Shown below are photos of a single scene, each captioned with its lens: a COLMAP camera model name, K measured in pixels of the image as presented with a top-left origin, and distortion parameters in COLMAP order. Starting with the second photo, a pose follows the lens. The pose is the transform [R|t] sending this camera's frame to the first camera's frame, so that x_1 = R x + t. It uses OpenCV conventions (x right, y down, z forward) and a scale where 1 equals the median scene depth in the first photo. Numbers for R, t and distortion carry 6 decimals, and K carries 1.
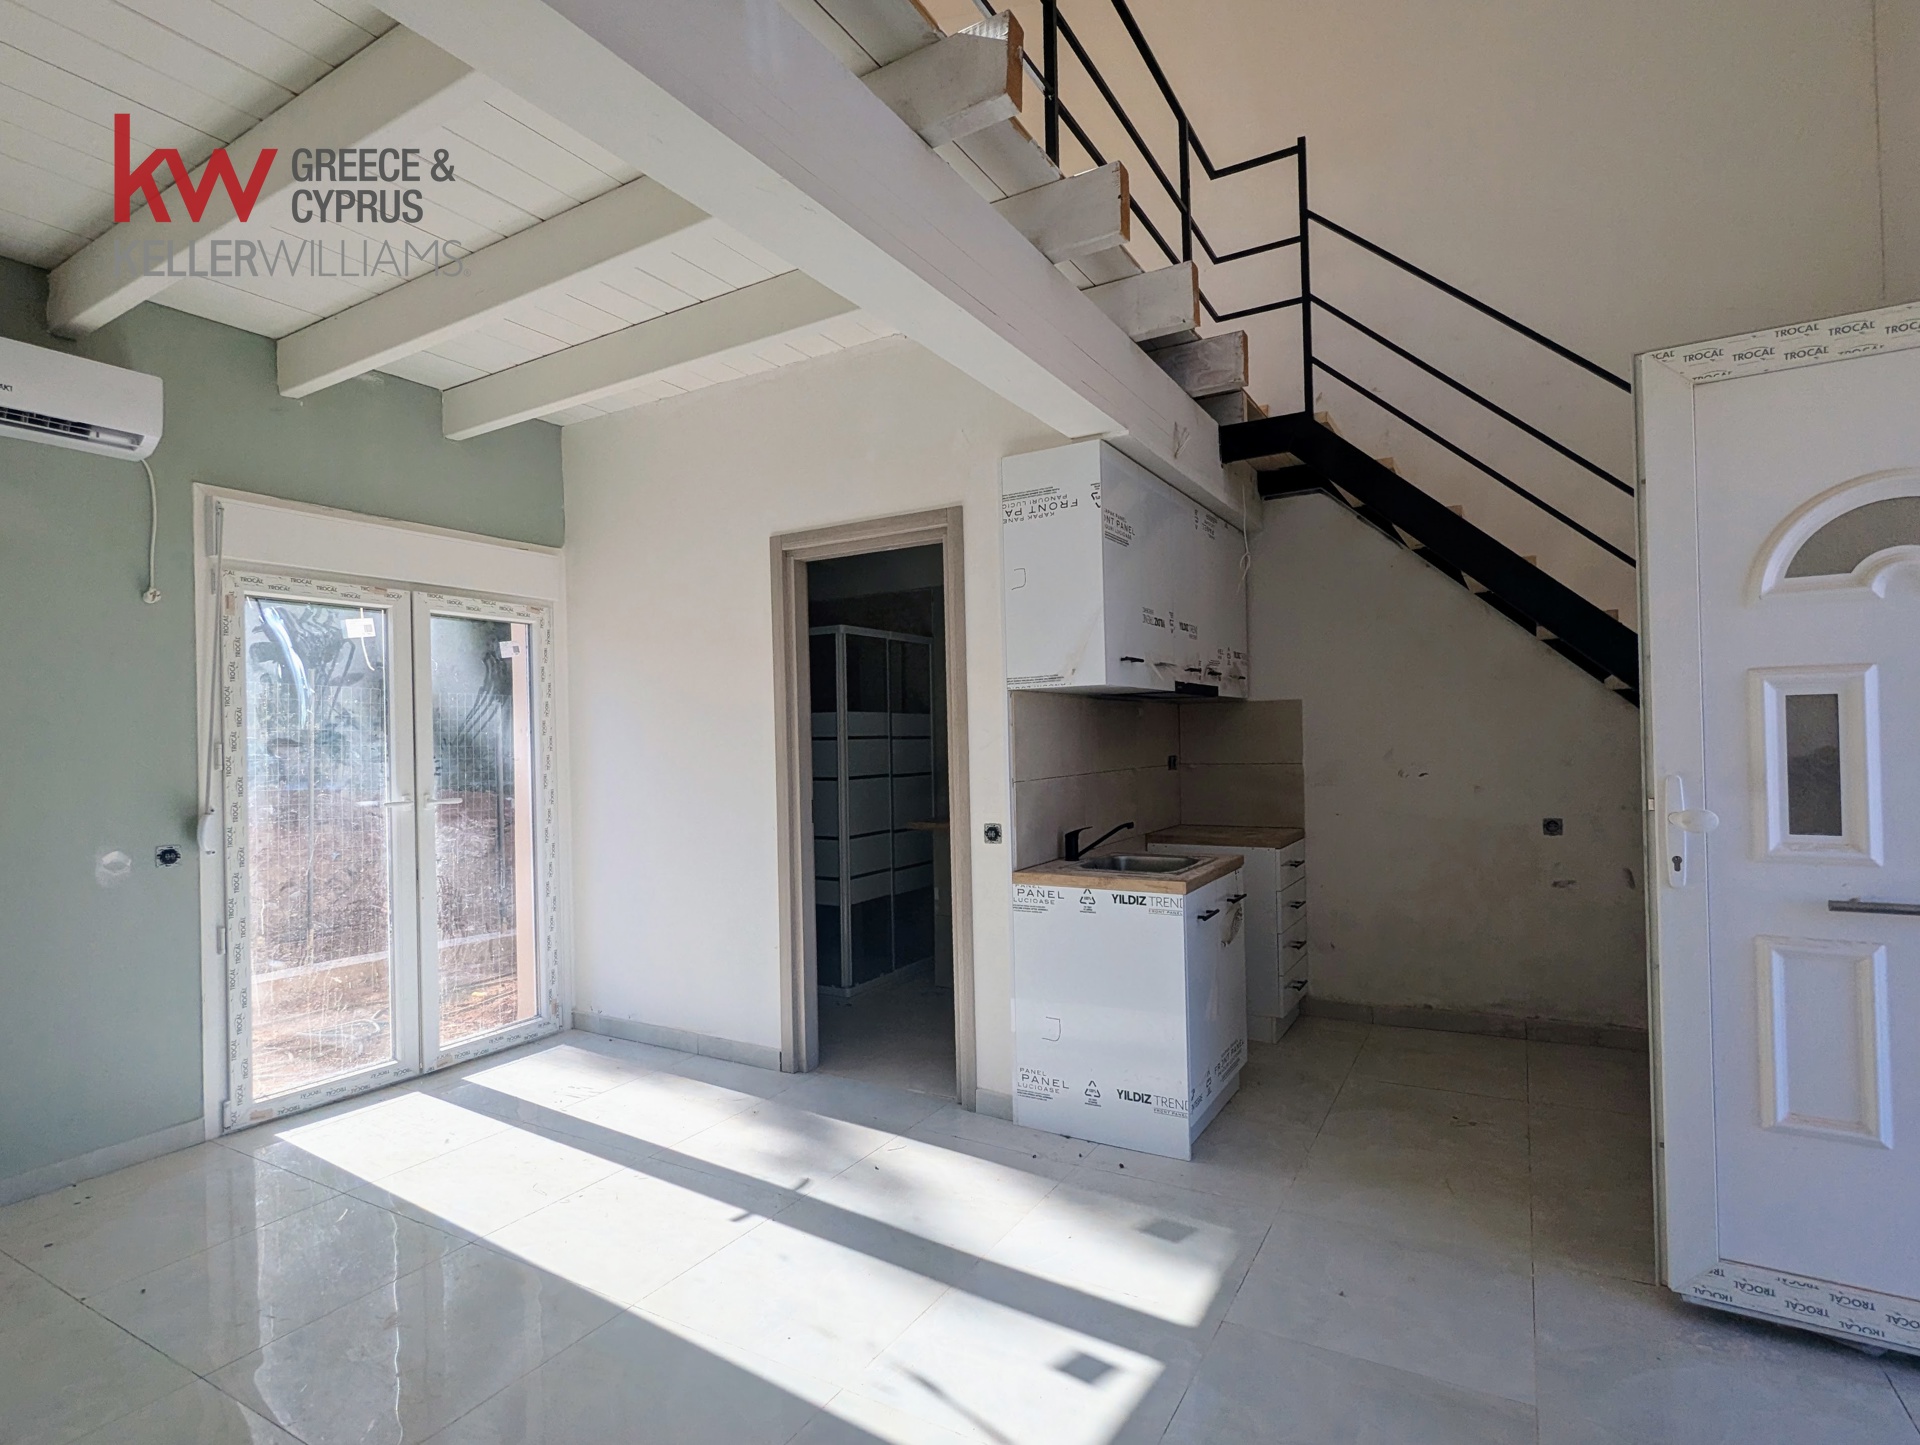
lens RADIAL K [[910.9, 0, 953.2], [0, 910.9, 729.2], [0, 0, 1]] dist [-0.001389, 0.001094]
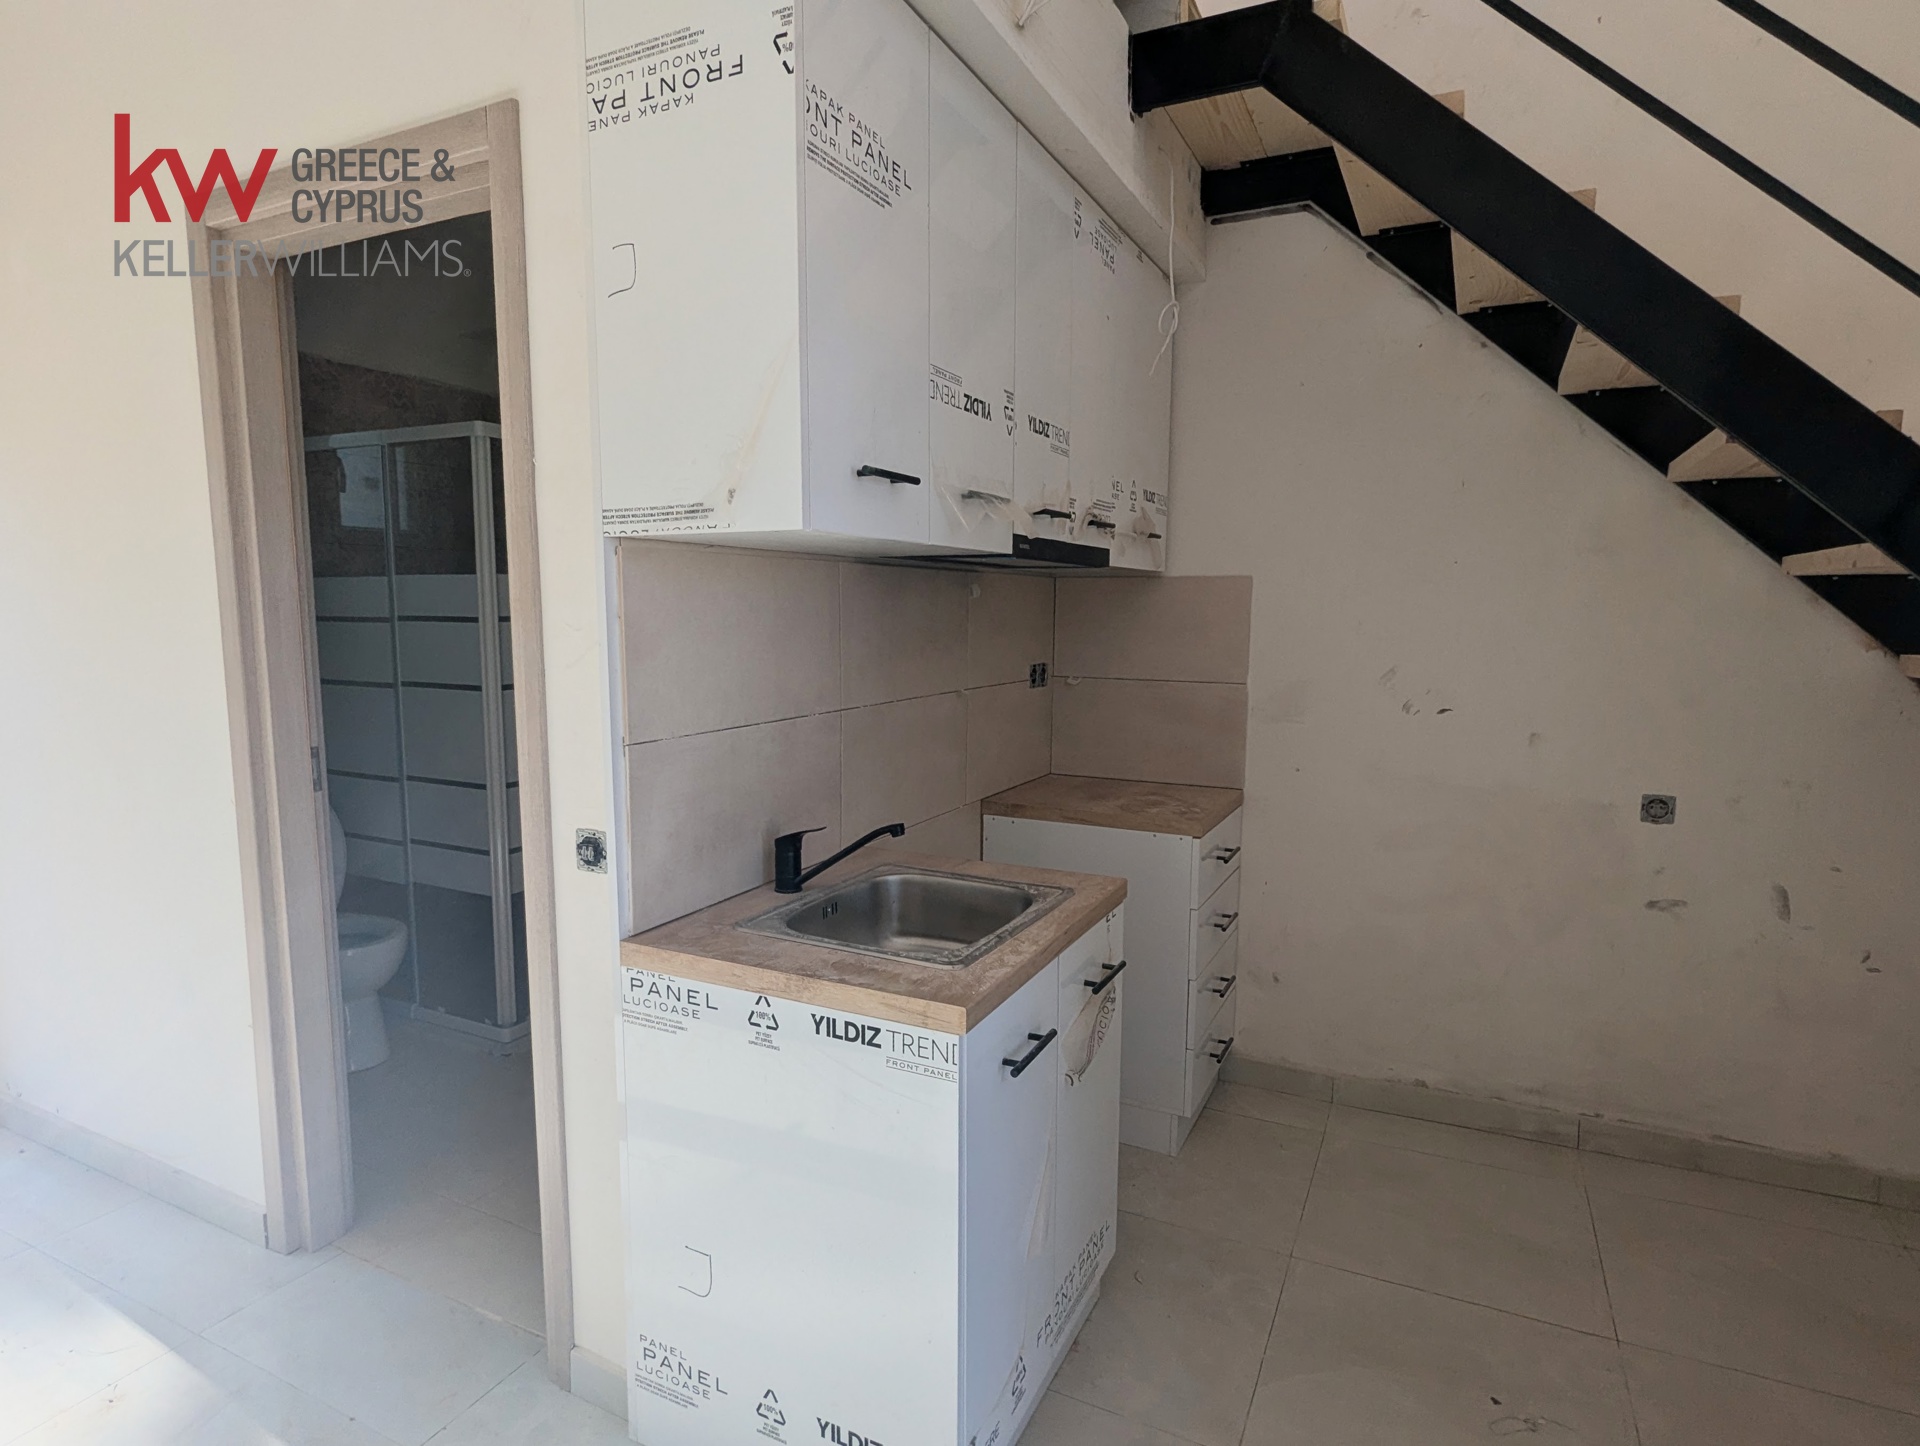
lens RADIAL K [[1005.1, 0, 950.8], [0, 1005.1, 717.6], [0, 0, 1]] dist [0.001141, 0.001126]
pose [[0.996257, 0.016661, 0.084821, 0.170827], [-0.026616, 0.992702, 0.117617, -0.016832], [-0.082243, -0.119434, 0.989430, 0.459386]]
